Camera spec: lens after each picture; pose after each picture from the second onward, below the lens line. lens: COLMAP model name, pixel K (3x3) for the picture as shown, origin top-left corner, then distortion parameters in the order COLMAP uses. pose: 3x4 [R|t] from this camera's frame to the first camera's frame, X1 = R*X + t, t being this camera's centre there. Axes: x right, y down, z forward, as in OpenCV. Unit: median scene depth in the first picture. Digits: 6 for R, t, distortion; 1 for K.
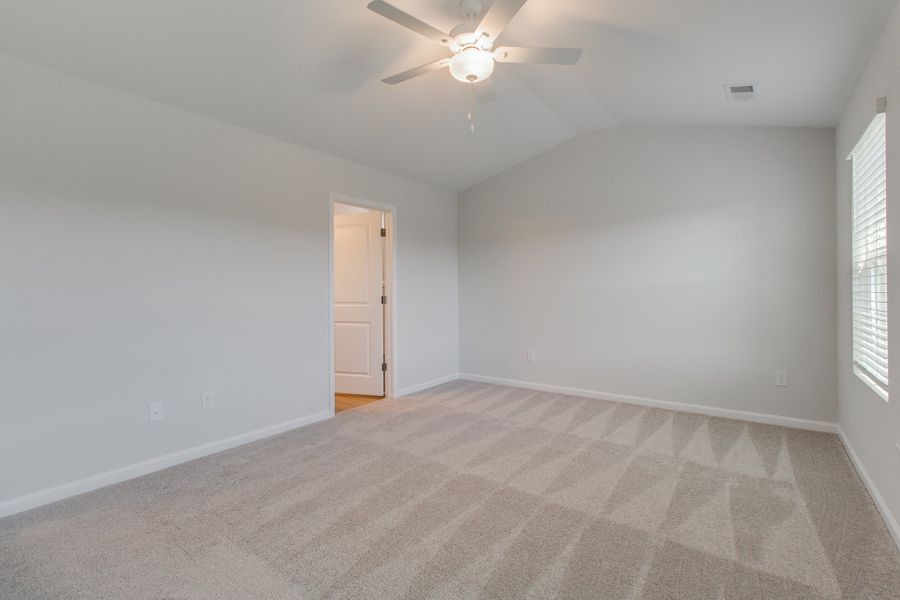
lens RADIAL K [[415.1, 0, 455.6], [0, 415.1, 288.3], [0, 0, 1]] dist [0.003619, 0.000528]
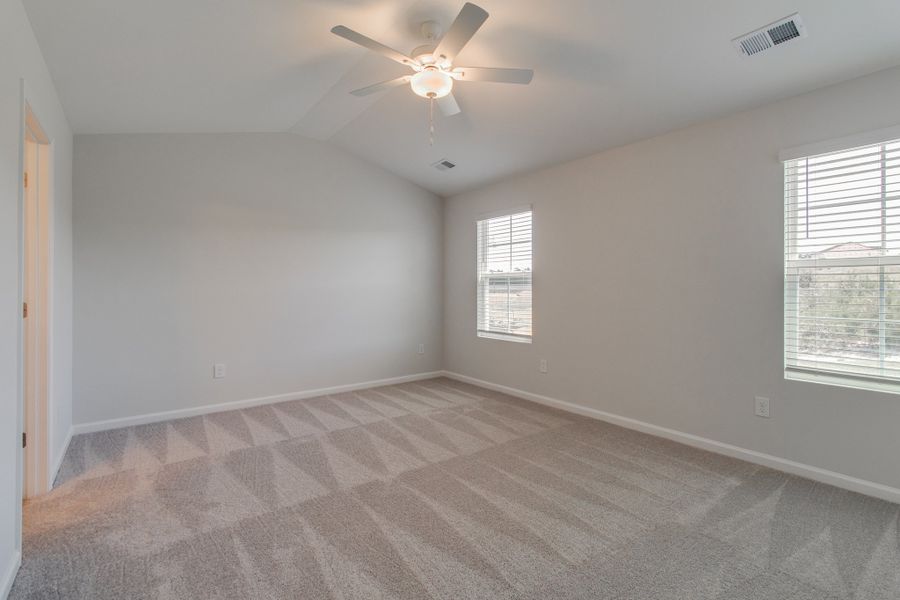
lens RADIAL K [[428.4, 0, 452.2], [0, 428.4, 299.9], [0, 0, 1]] dist [0.000199, 0.000050]
pose [[0.259800, -0.016576, 0.965520, -0.802254], [-0.012399, 0.999713, 0.020499, -0.003117], [-0.965583, -0.017297, 0.259520, 0.519467]]
